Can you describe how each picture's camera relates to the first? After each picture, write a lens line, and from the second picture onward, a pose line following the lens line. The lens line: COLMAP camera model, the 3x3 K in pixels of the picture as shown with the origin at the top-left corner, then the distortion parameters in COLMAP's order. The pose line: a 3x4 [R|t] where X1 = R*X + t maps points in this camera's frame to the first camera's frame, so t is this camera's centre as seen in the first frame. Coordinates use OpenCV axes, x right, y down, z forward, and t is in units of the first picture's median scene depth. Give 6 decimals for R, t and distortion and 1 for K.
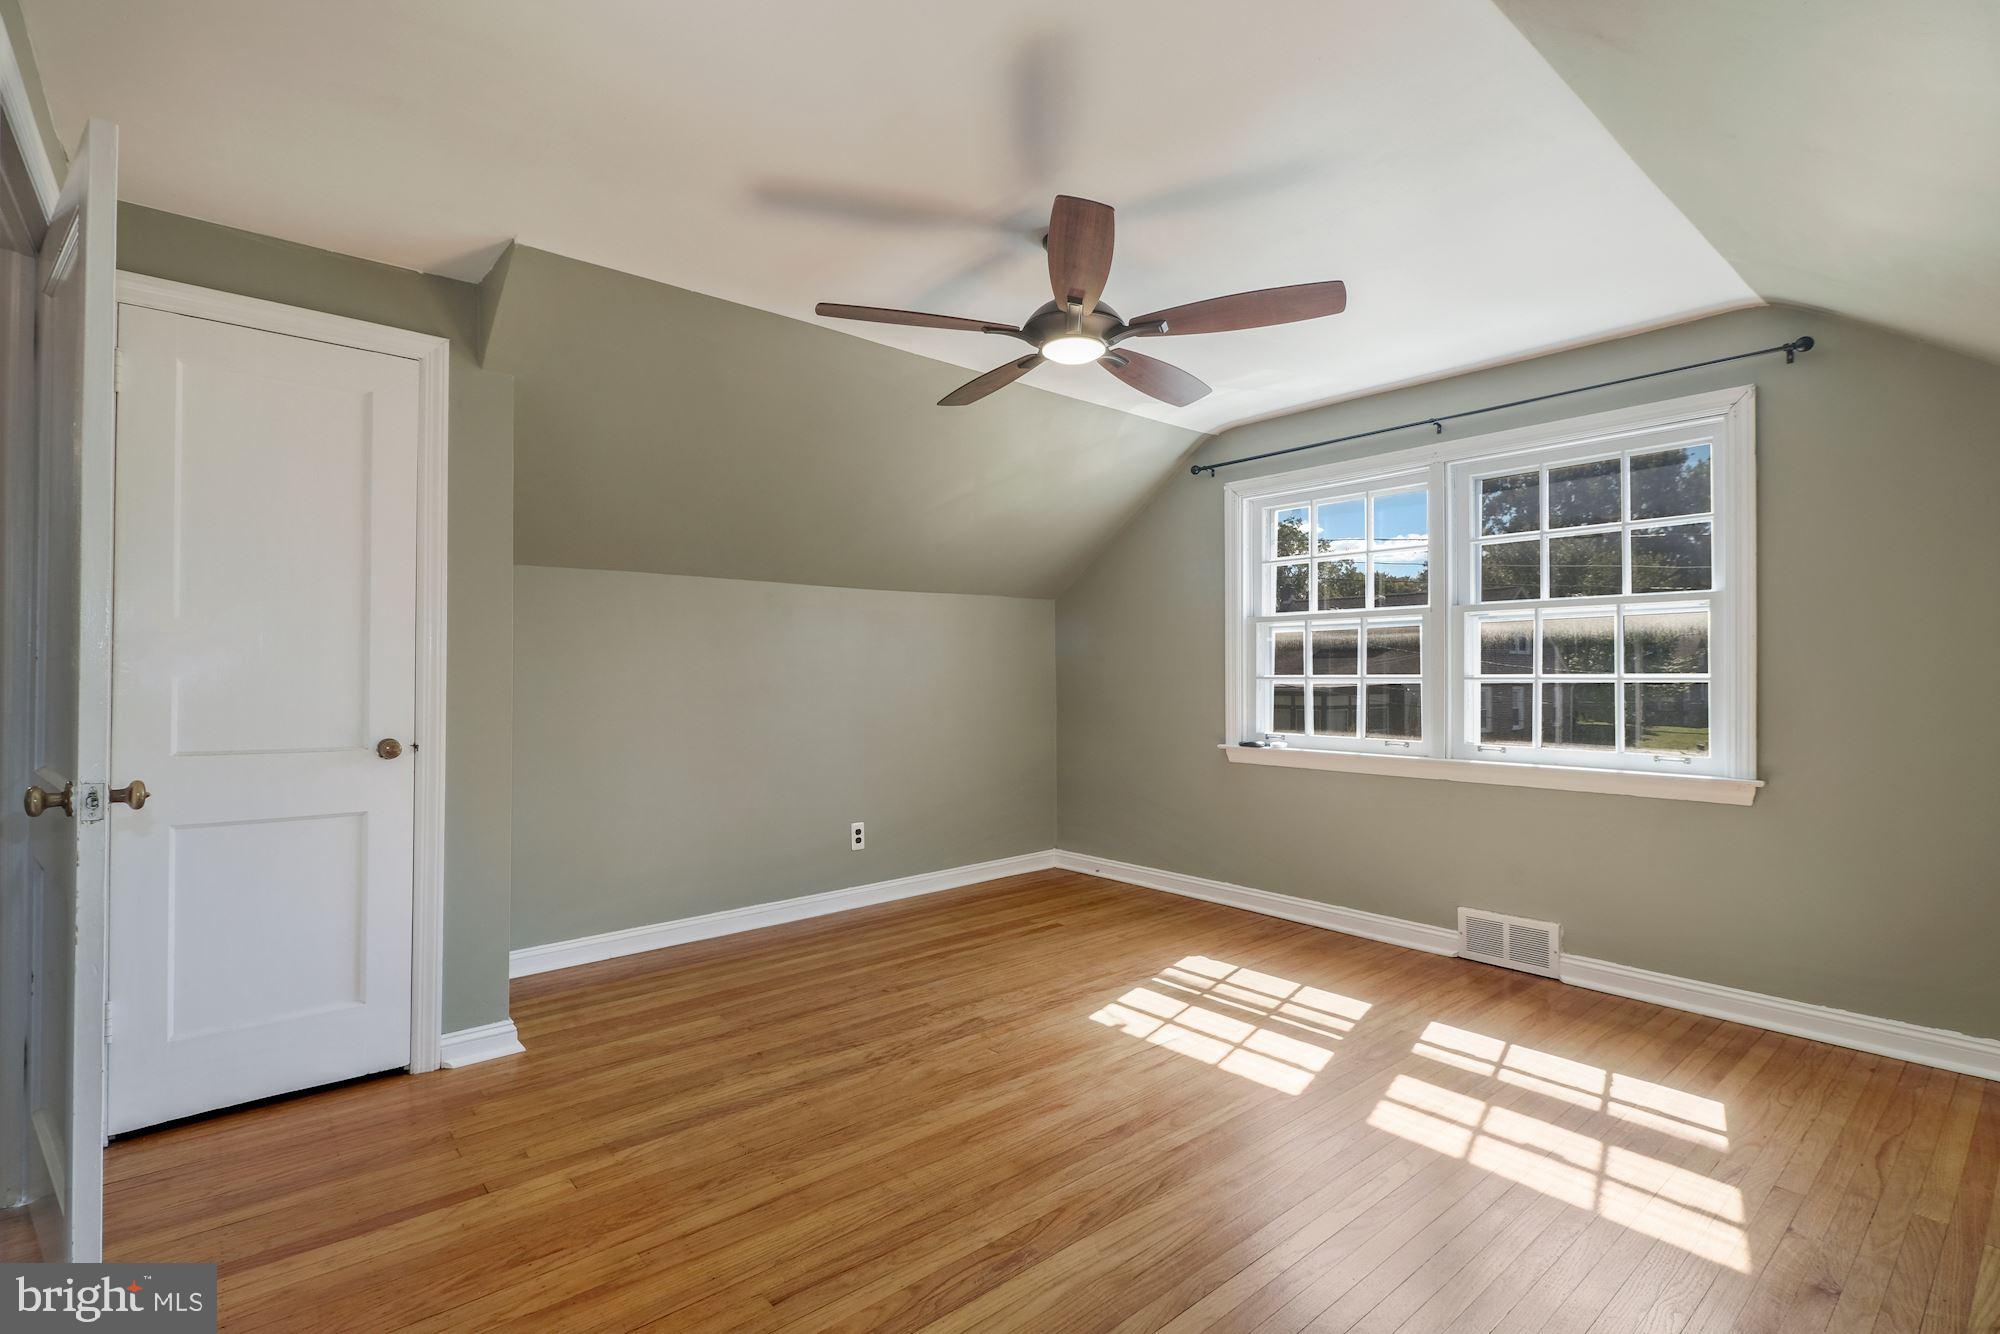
lens RADIAL K [[943.3, 0, 982.6], [0, 943.3, 665.4], [0, 0, 1]] dist [0.013165, -0.000240]
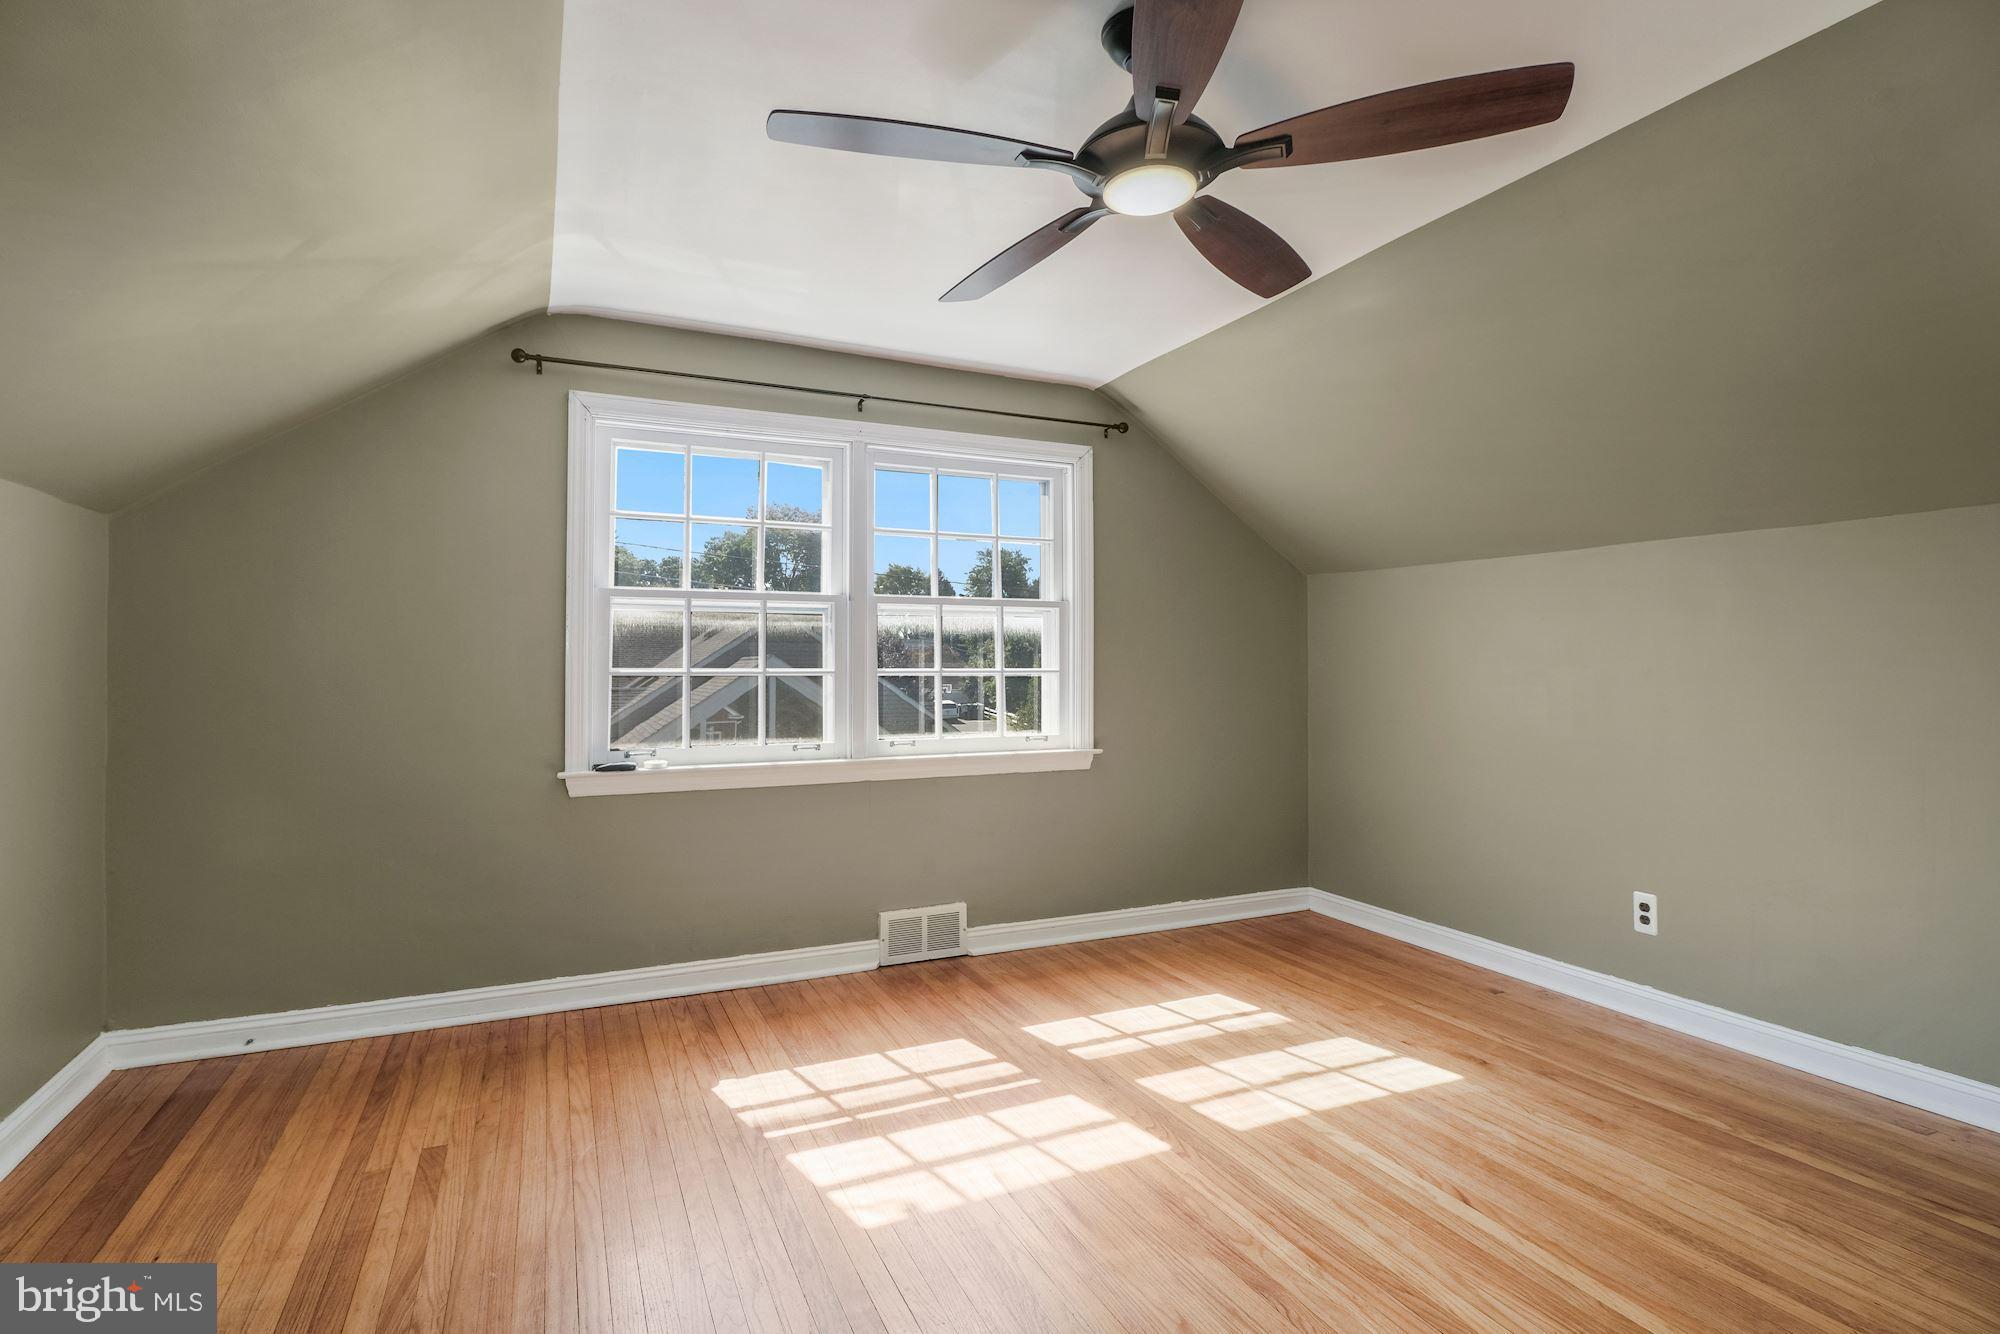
lens RADIAL K [[959.5, 0, 996.6], [0, 959.5, 637.5], [0, 0, 1]] dist [0.002332, -0.014698]
pose [[0.261736, 0.029671, 0.964683, -0.462776], [-0.007689, 0.999560, -0.028658, 0.006357], [-0.965109, 0.000083, 0.261849, 0.732359]]
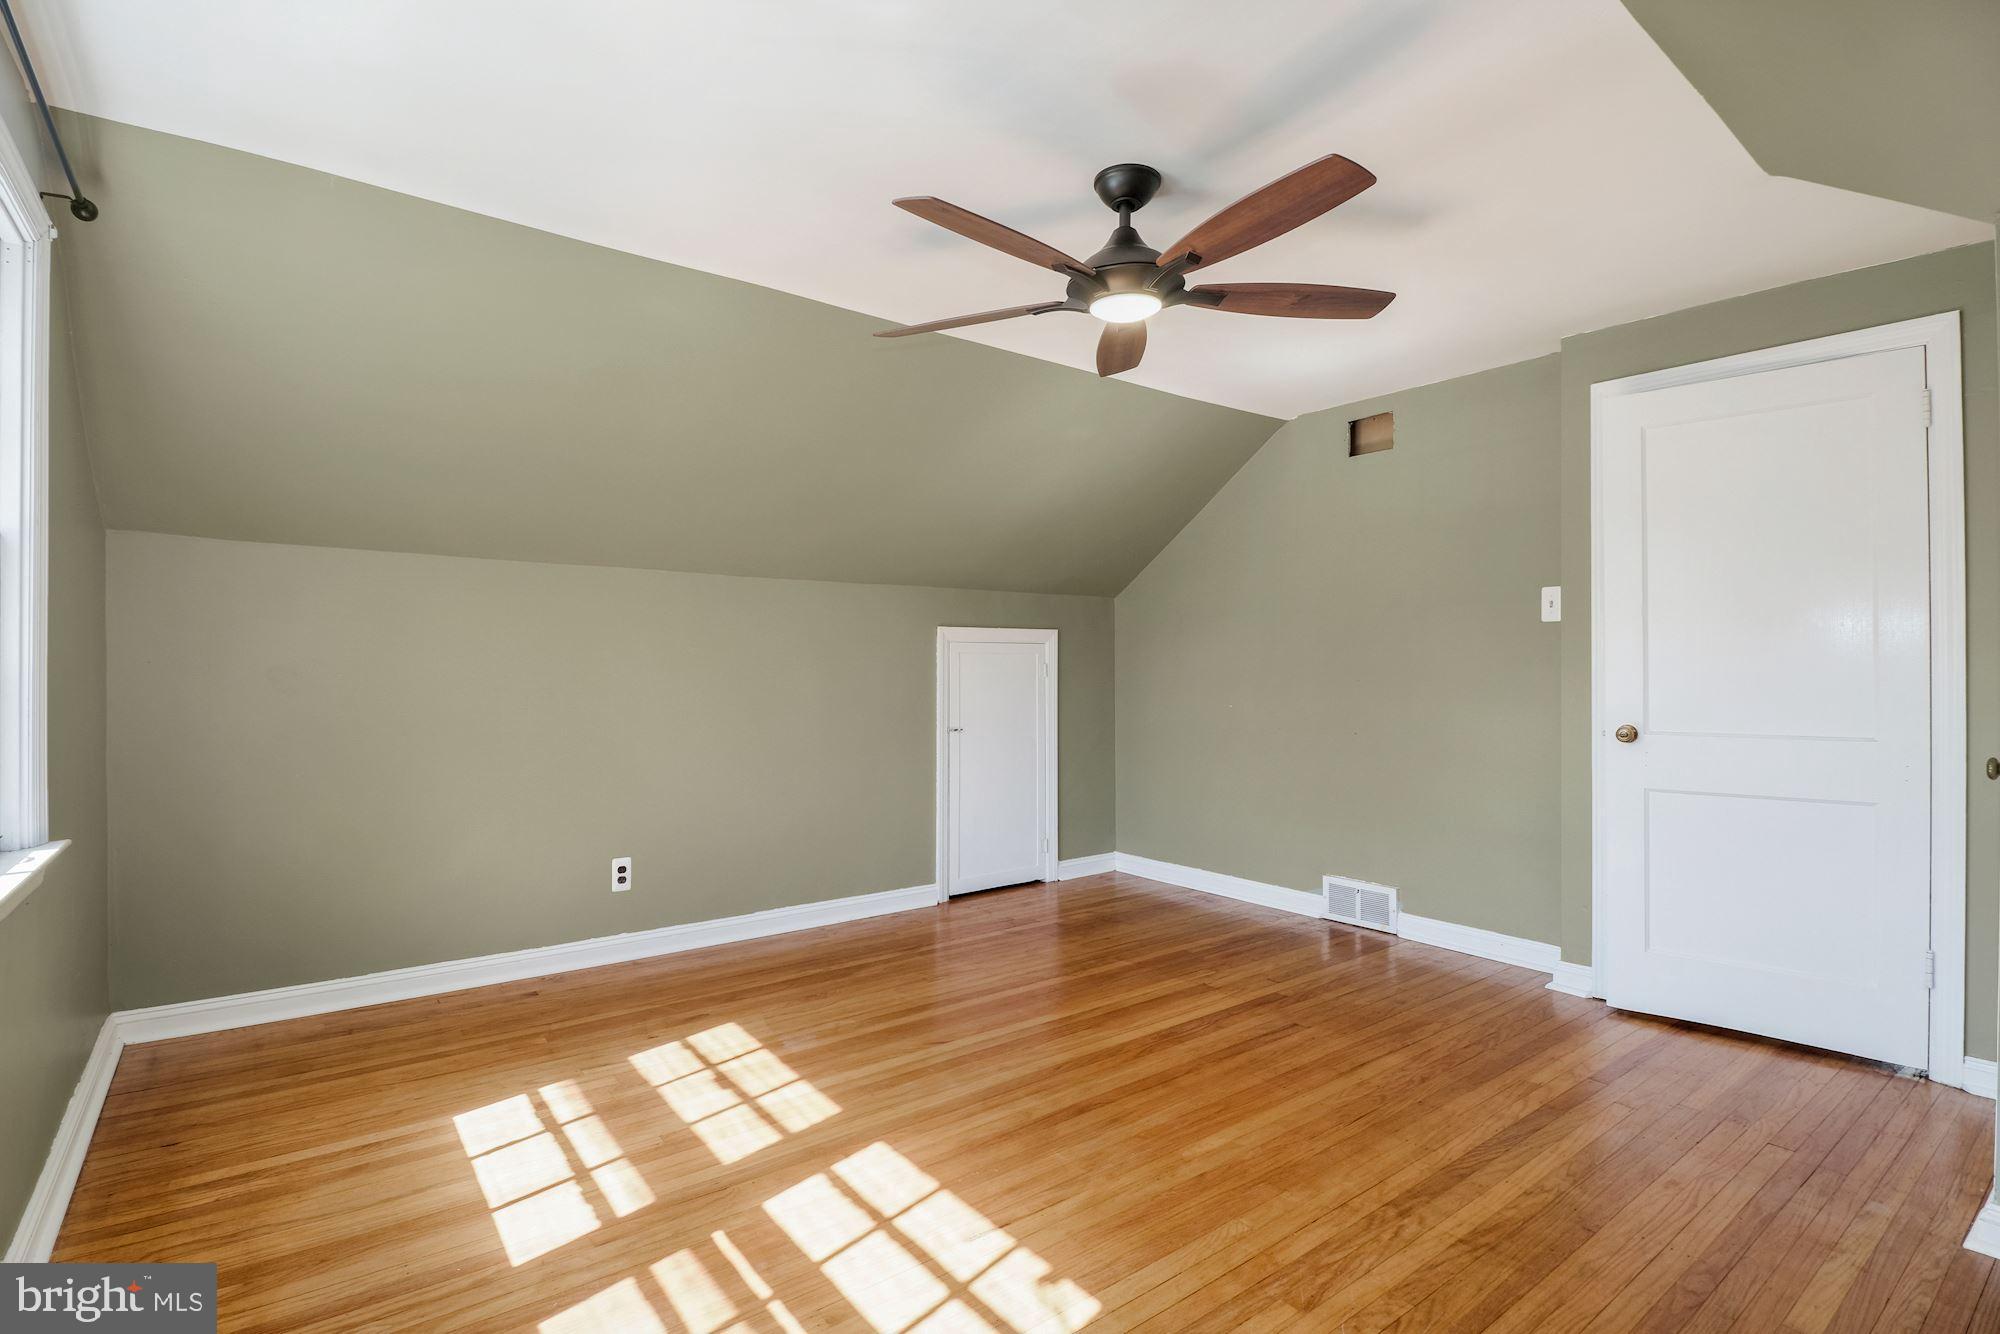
lens RADIAL K [[943.3, 0, 982.6], [0, 943.3, 665.4], [0, 0, 1]] dist [0.013165, -0.000240]
pose [[-0.998273, -0.000962, 0.058733, 0.142014], [-0.001819, 0.999893, -0.014538, 0.010665], [-0.058712, -0.014619, -0.998168, 1.499592]]
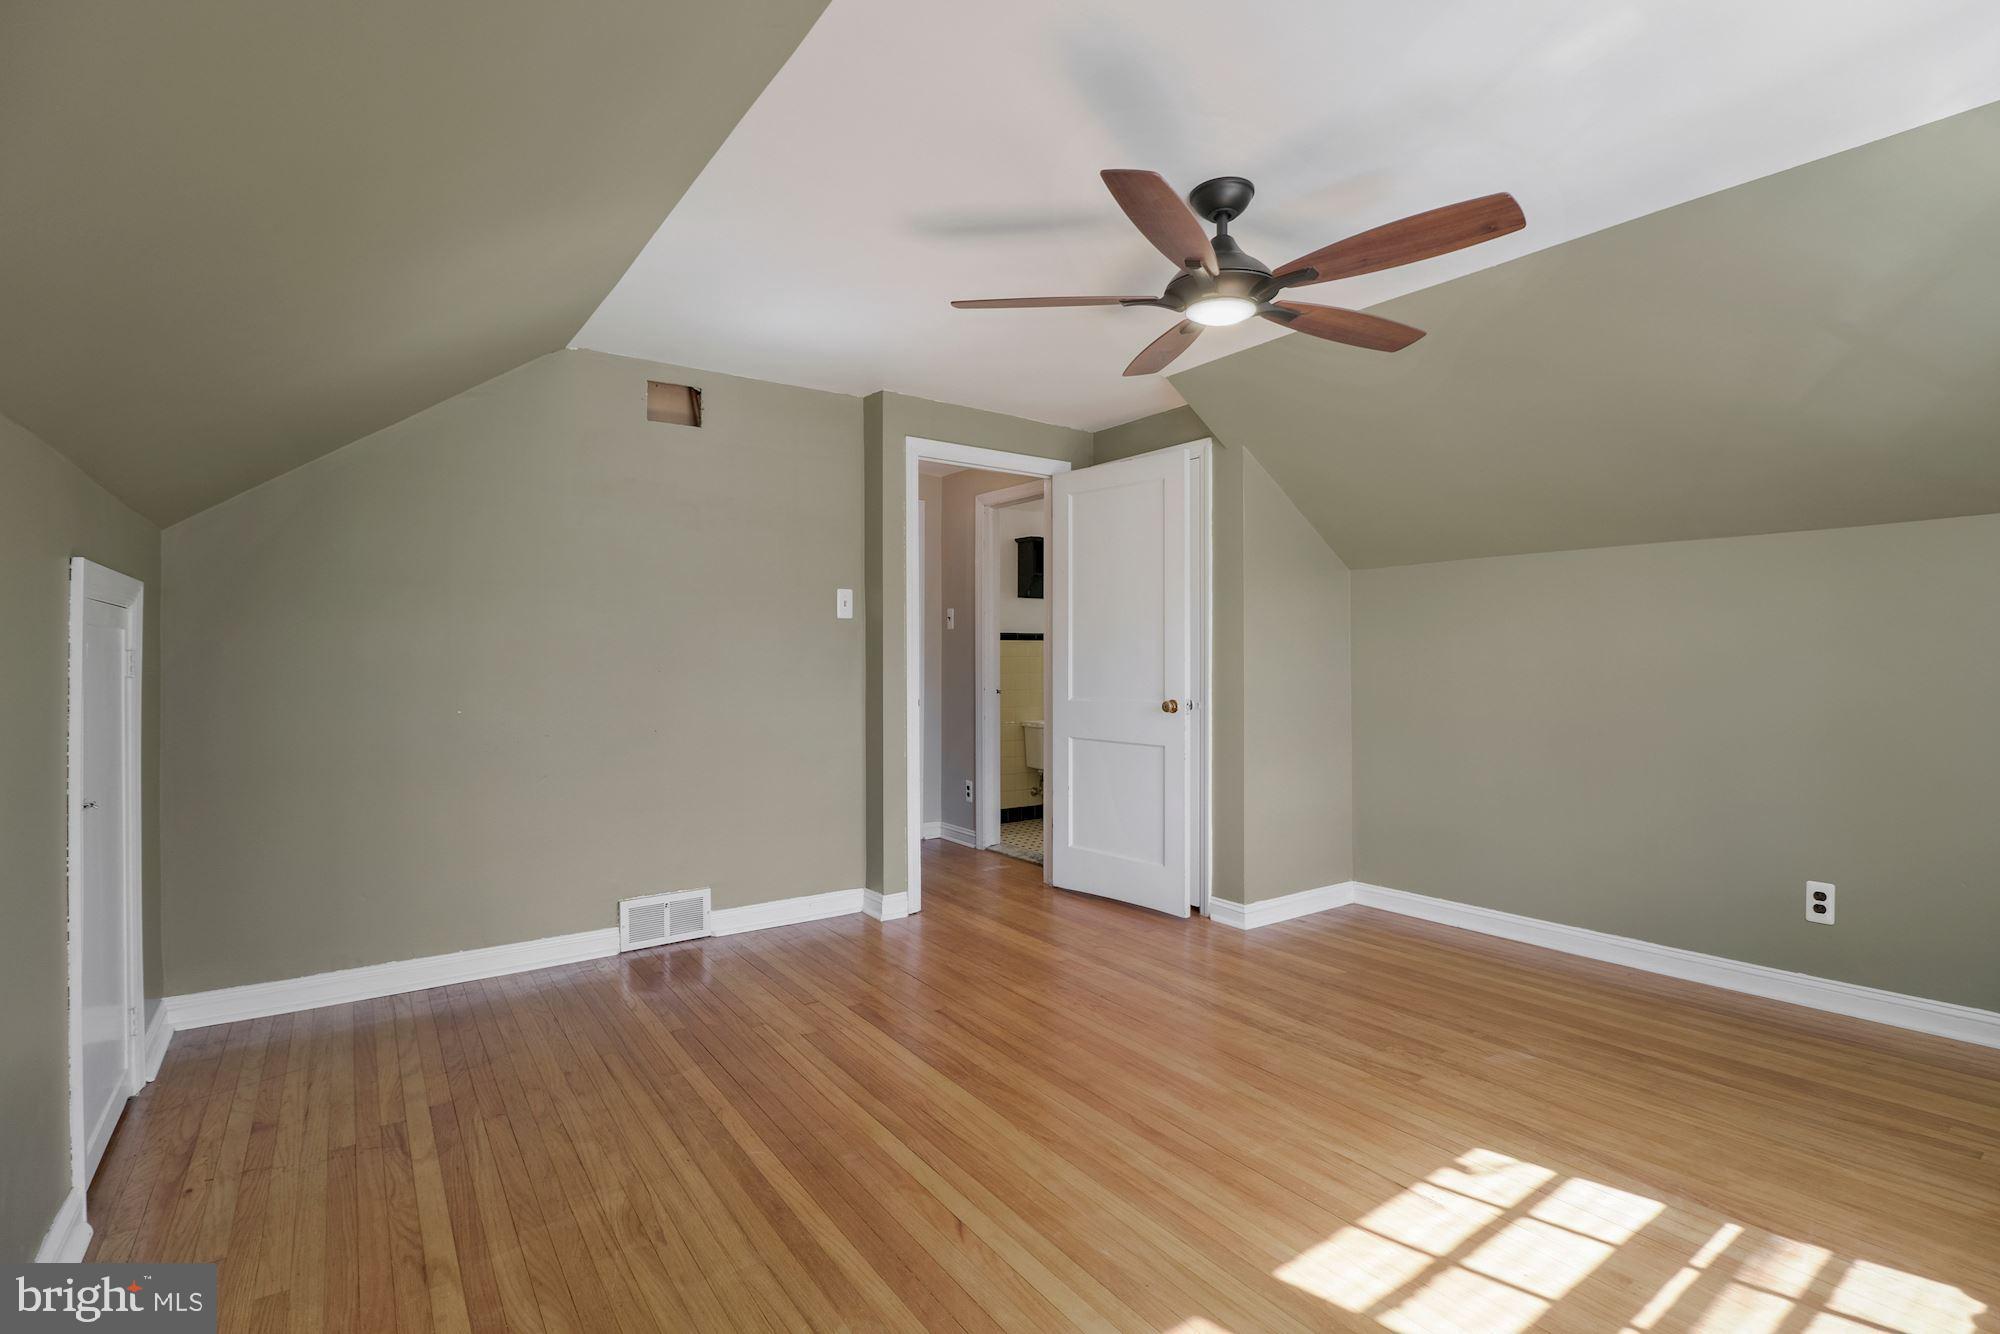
lens RADIAL K [[927.1, 0, 992.9], [0, 927.1, 656.8], [0, 0, 1]] dist [0.002752, -0.013402]
pose [[-0.102668, 0.000991, -0.994715, 0.810105], [0.013330, 0.999911, -0.000380, -0.001104], [0.994626, -0.013298, -0.102672, 0.685627]]
